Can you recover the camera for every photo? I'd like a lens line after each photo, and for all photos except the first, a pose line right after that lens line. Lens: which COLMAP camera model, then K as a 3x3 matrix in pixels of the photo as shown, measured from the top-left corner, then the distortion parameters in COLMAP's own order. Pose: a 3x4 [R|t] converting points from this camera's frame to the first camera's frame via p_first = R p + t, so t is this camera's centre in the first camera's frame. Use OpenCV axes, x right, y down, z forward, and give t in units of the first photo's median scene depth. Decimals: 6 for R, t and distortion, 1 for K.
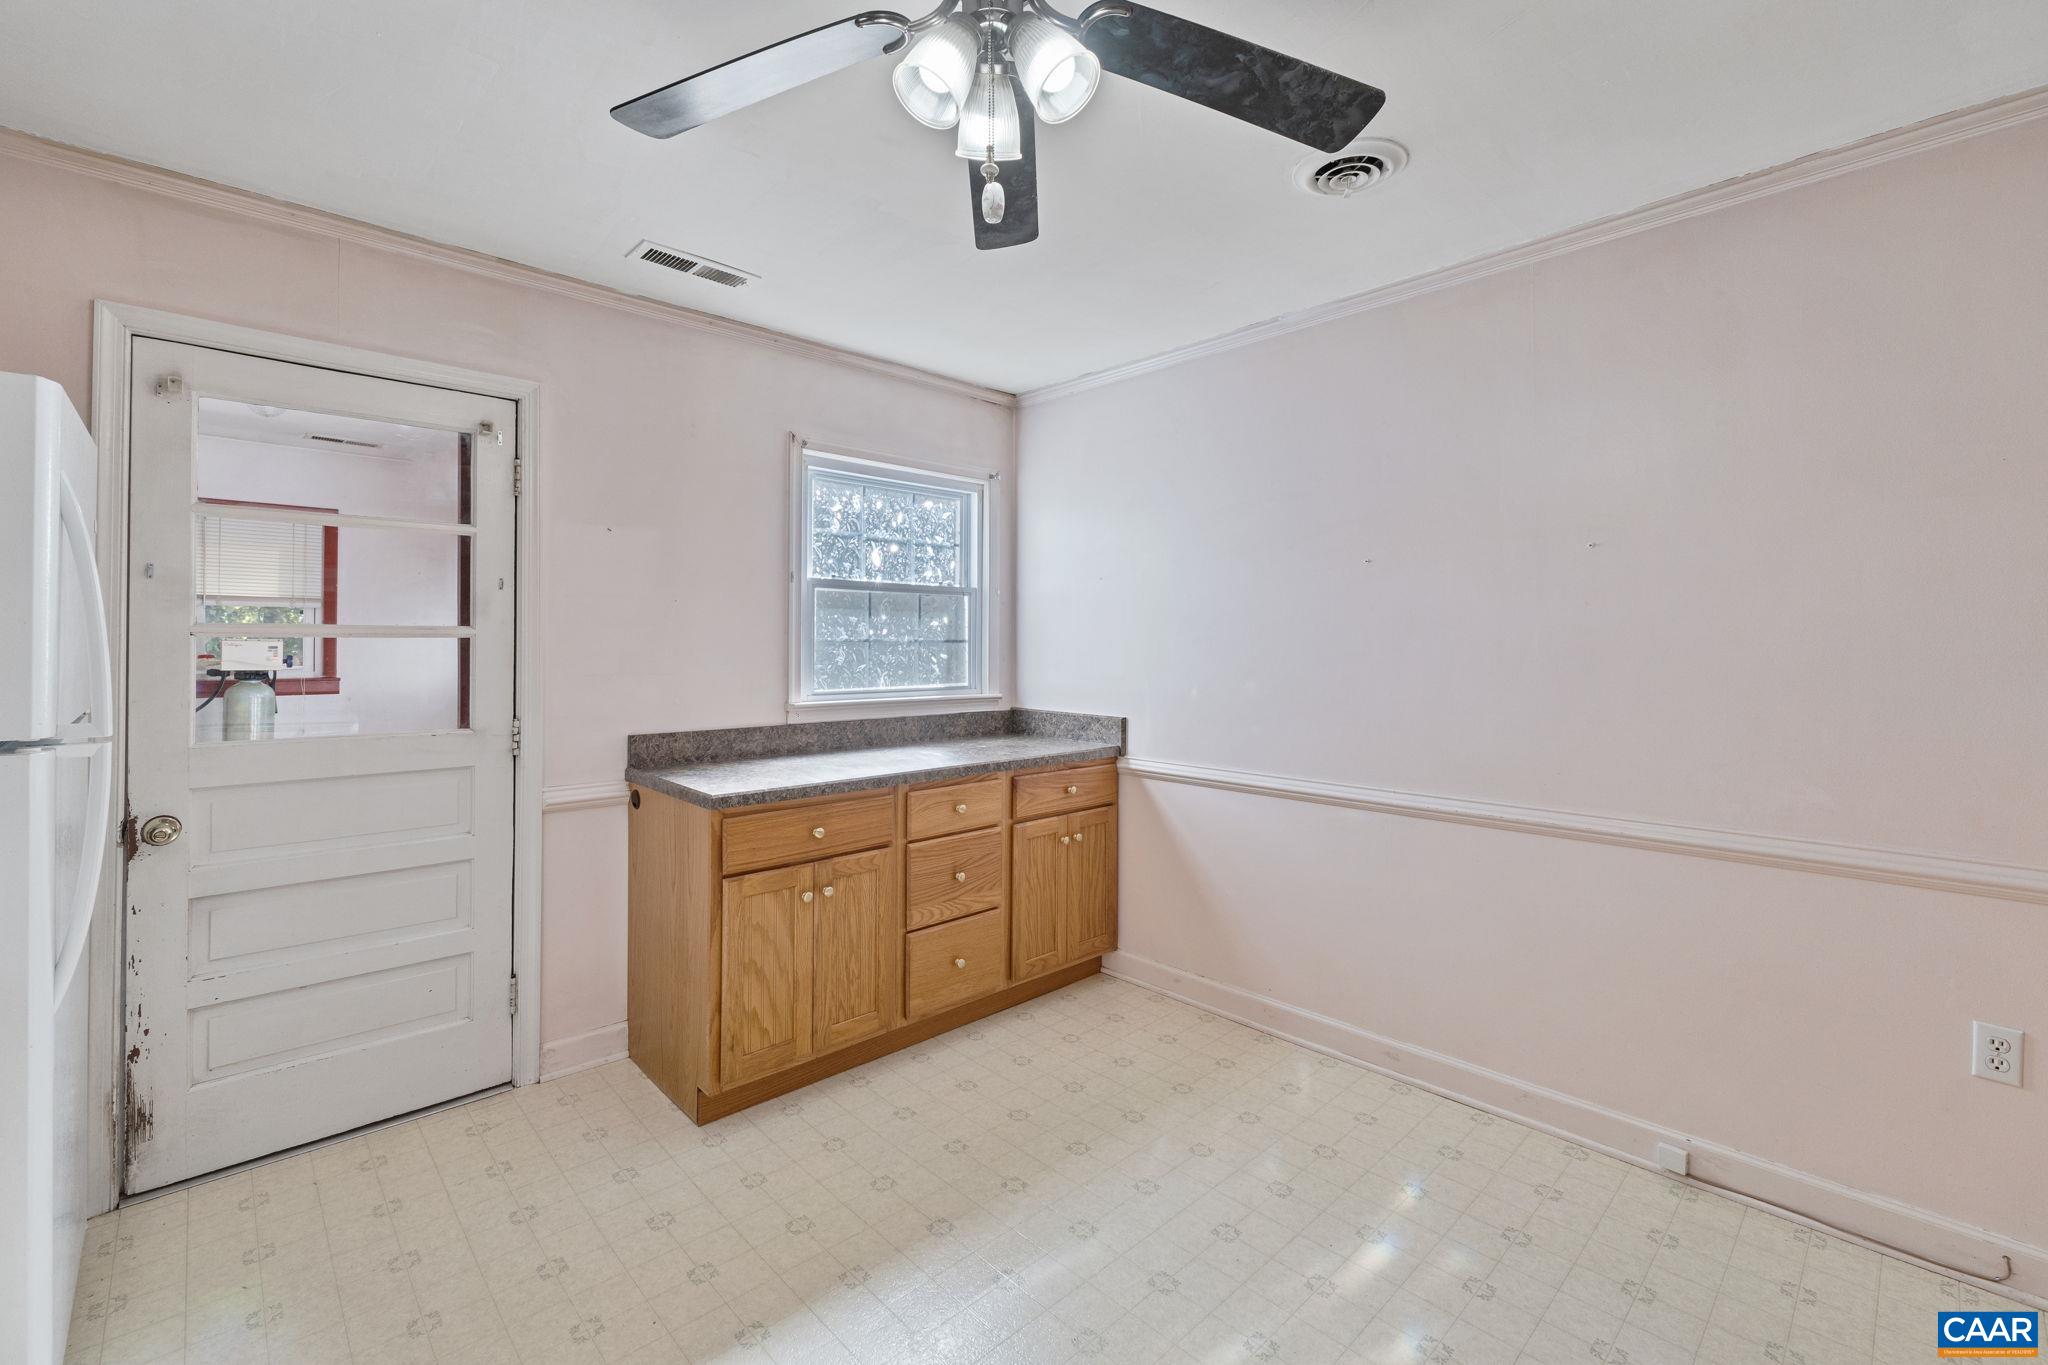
lens RADIAL K [[873.7, 0, 1019.5], [0, 873.7, 636.2], [0, 0, 1]] dist [-0.004057, -0.000511]
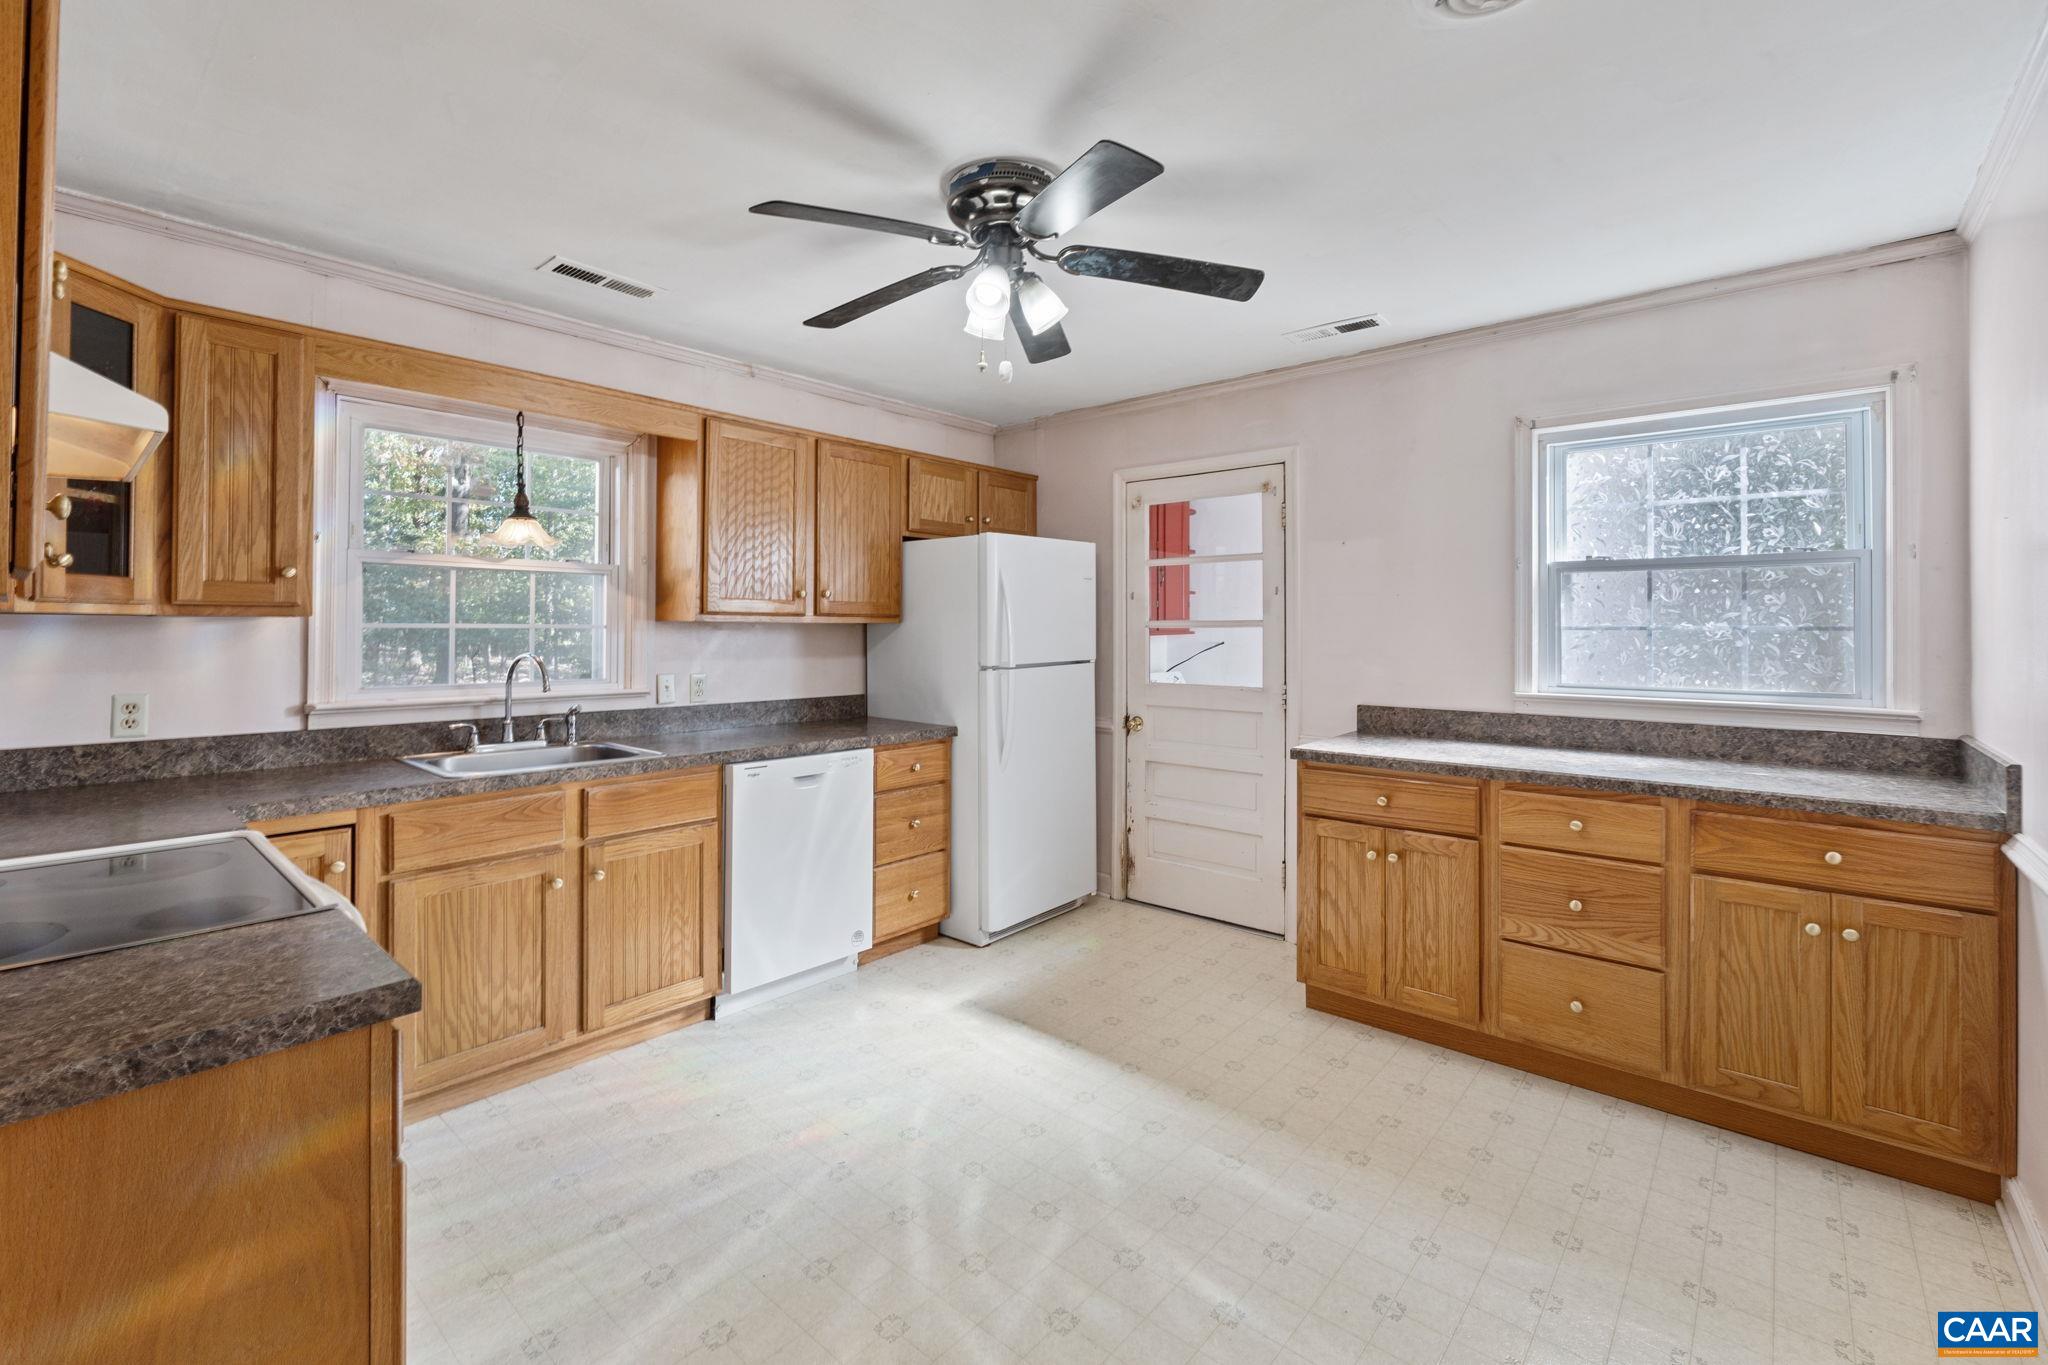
lens RADIAL K [[873.7, 0, 1019.5], [0, 873.7, 636.2], [0, 0, 1]] dist [-0.004057, -0.000511]
pose [[0.099667, 0.002797, -0.995017, 0.750021], [0.004203, 0.999986, 0.003232, 0.008786], [0.995012, -0.004504, 0.099653, 0.391355]]
